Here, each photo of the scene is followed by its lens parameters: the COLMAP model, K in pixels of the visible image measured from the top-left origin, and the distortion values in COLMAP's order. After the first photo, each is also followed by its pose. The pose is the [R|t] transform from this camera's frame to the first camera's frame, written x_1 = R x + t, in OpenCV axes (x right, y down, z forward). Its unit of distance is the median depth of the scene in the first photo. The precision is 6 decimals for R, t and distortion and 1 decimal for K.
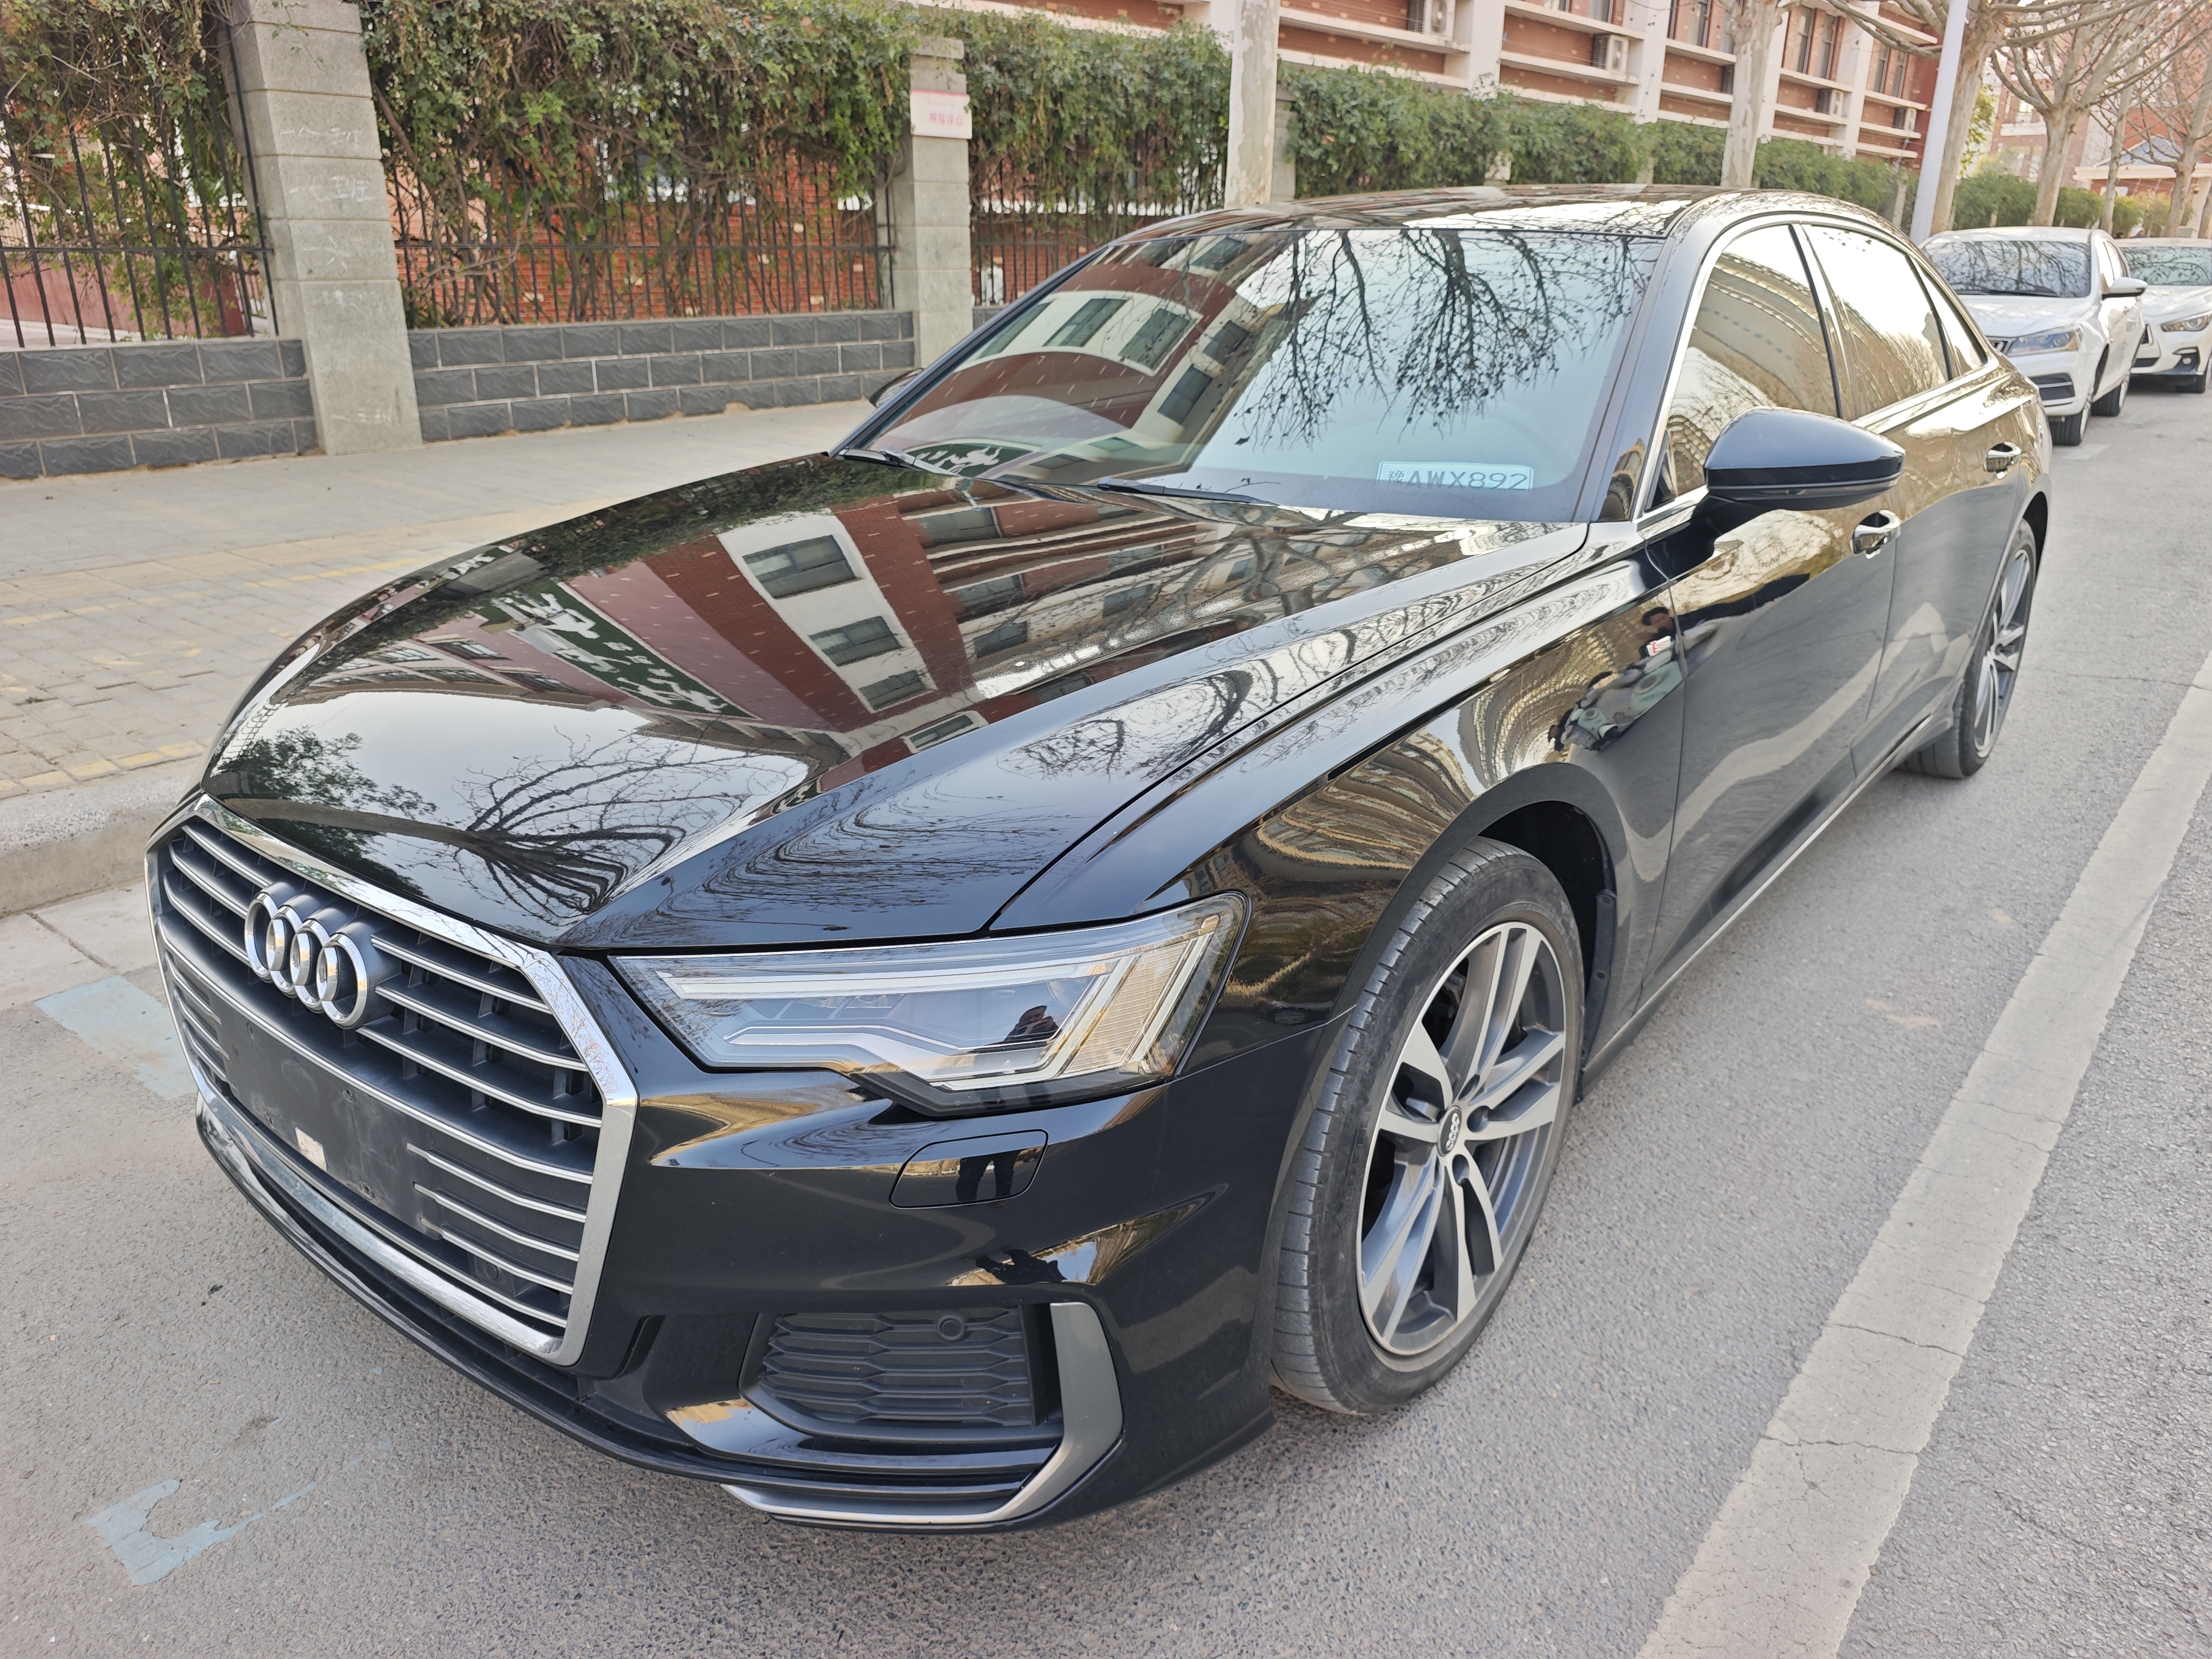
lens RADIAL K [[1566.5, 0, 1108.0], [0, 1566.5, 824.3], [0, 0, 1]] dist [-0.011151, 0.005975]
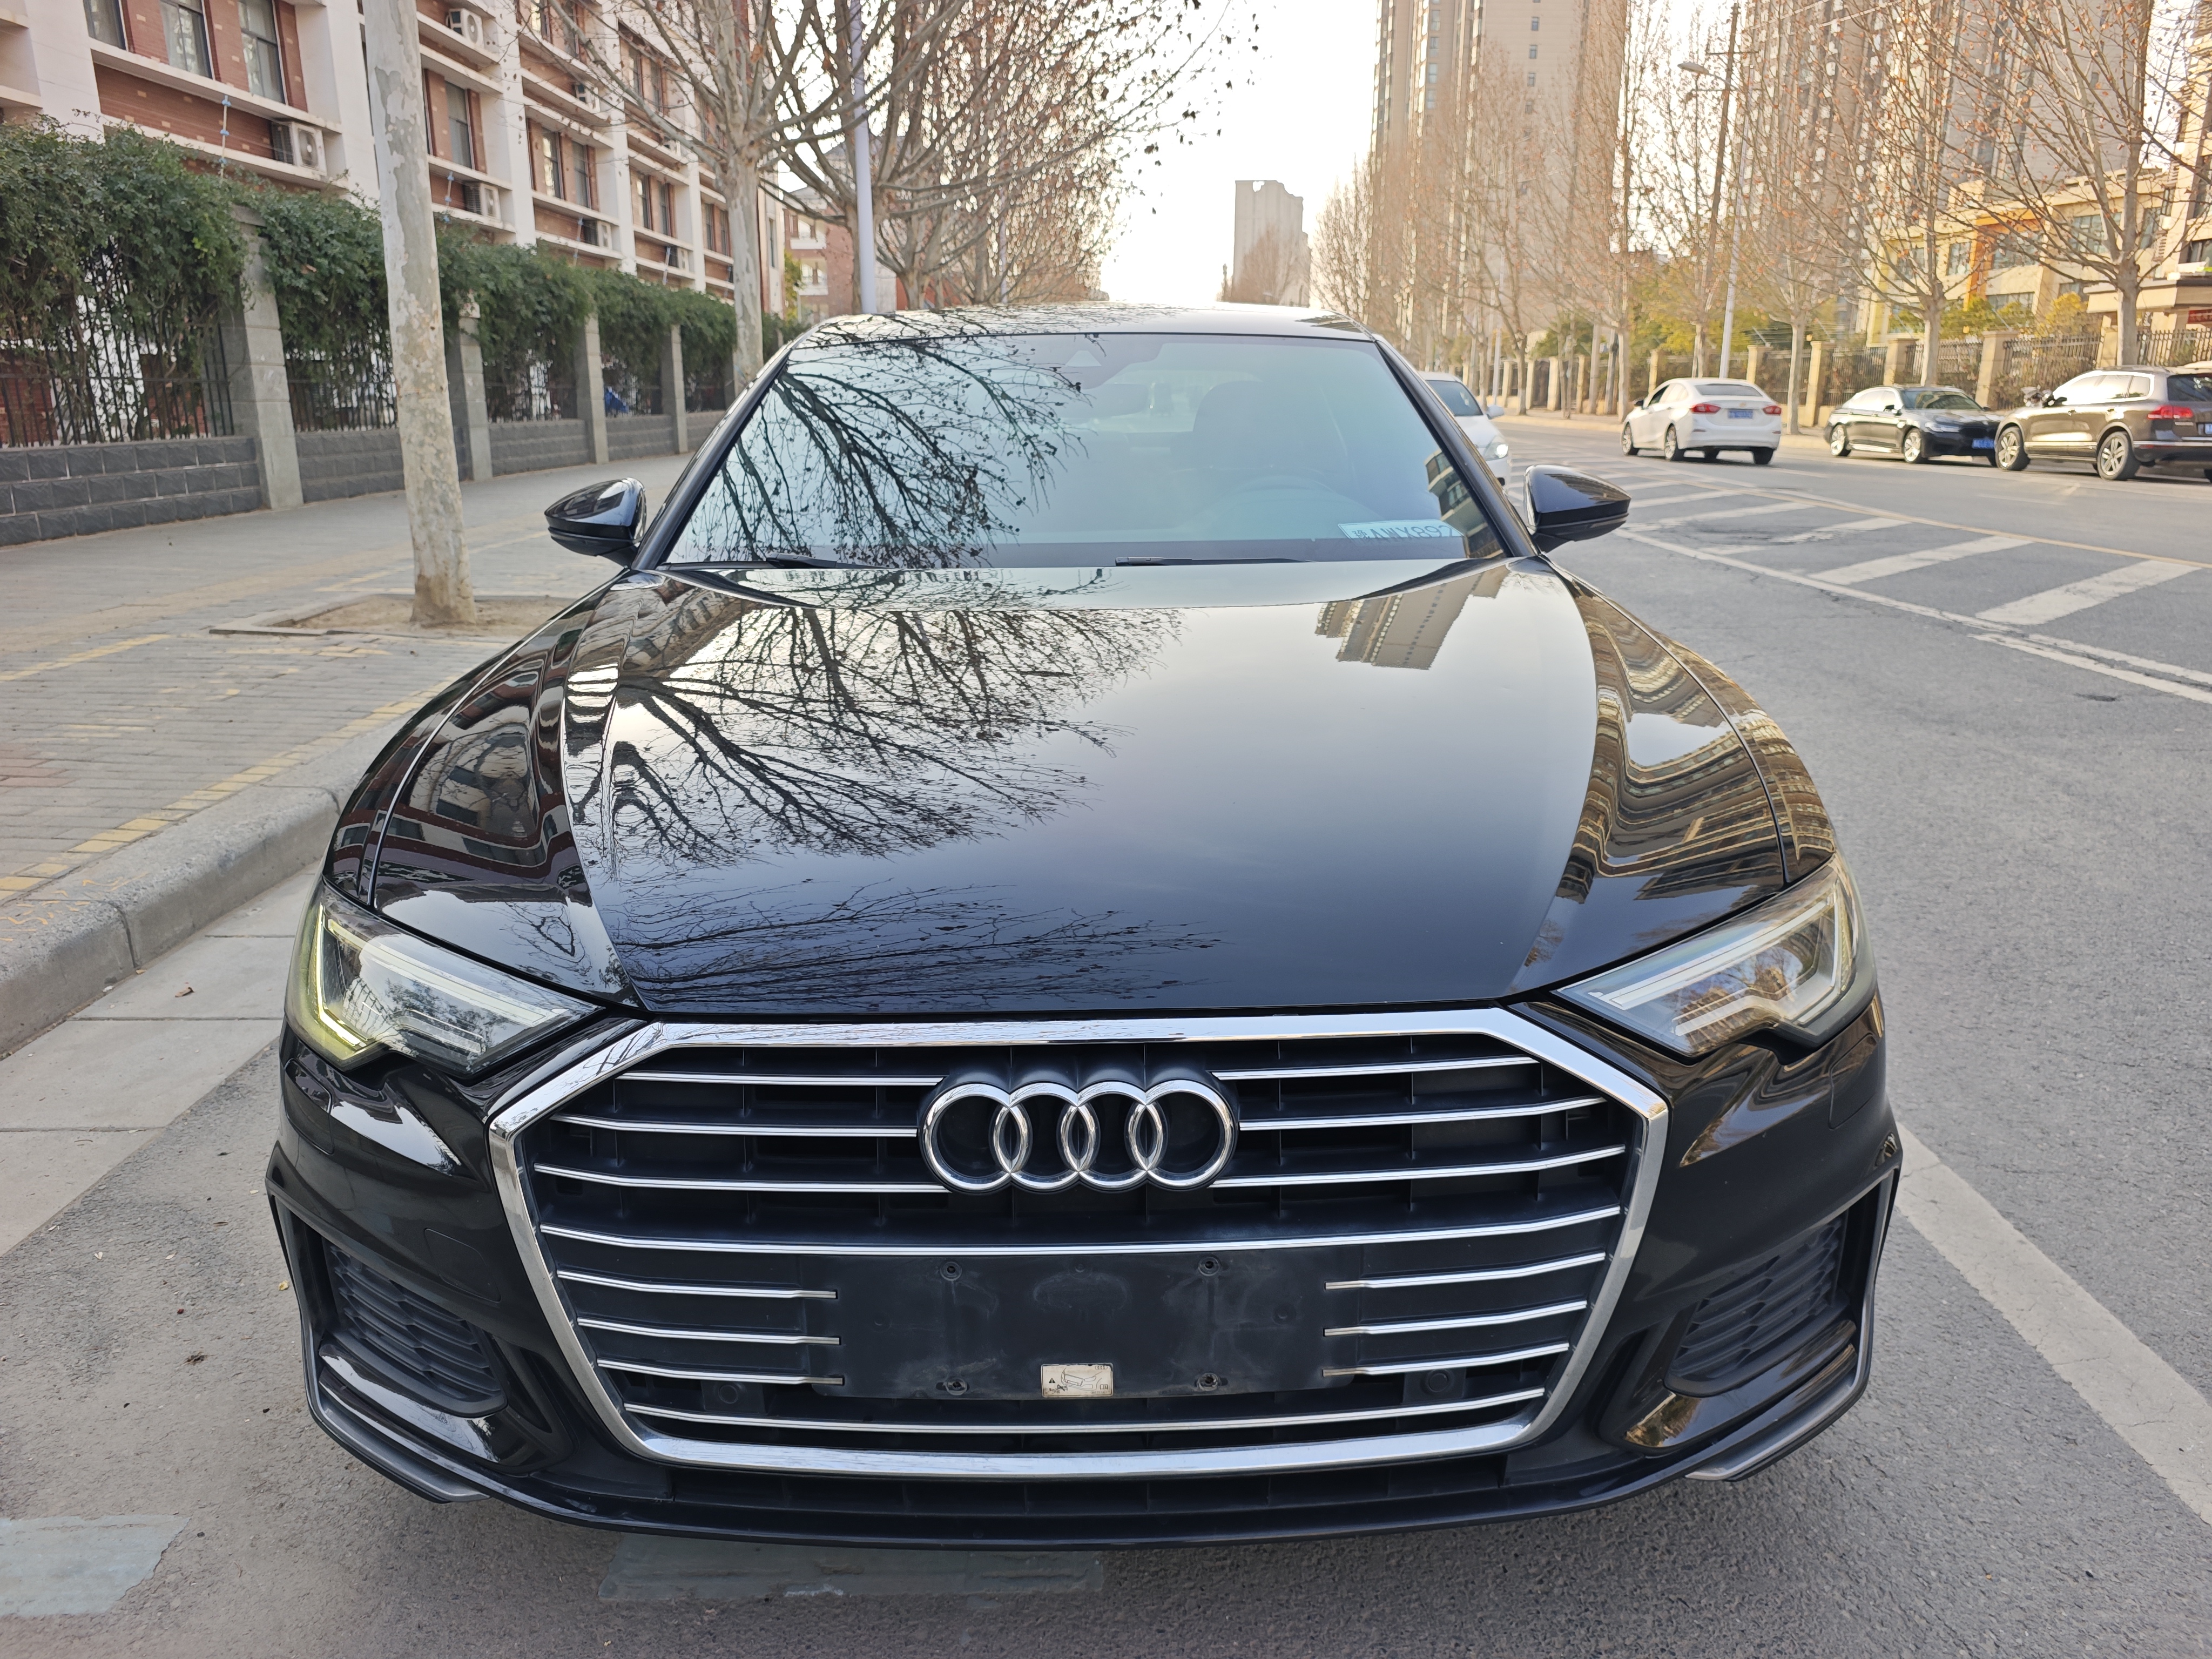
lens RADIAL K [[1566.5, 0, 1114.0], [0, 1566.5, 828.9], [0, 0, 1]] dist [-0.011151, 0.005975]
pose [[0.765176, -0.174716, 0.619661, -0.123622], [0.224621, 0.974443, -0.002622, -0.008463], [-0.603366, 0.141195, 0.784865, 0.040333]]
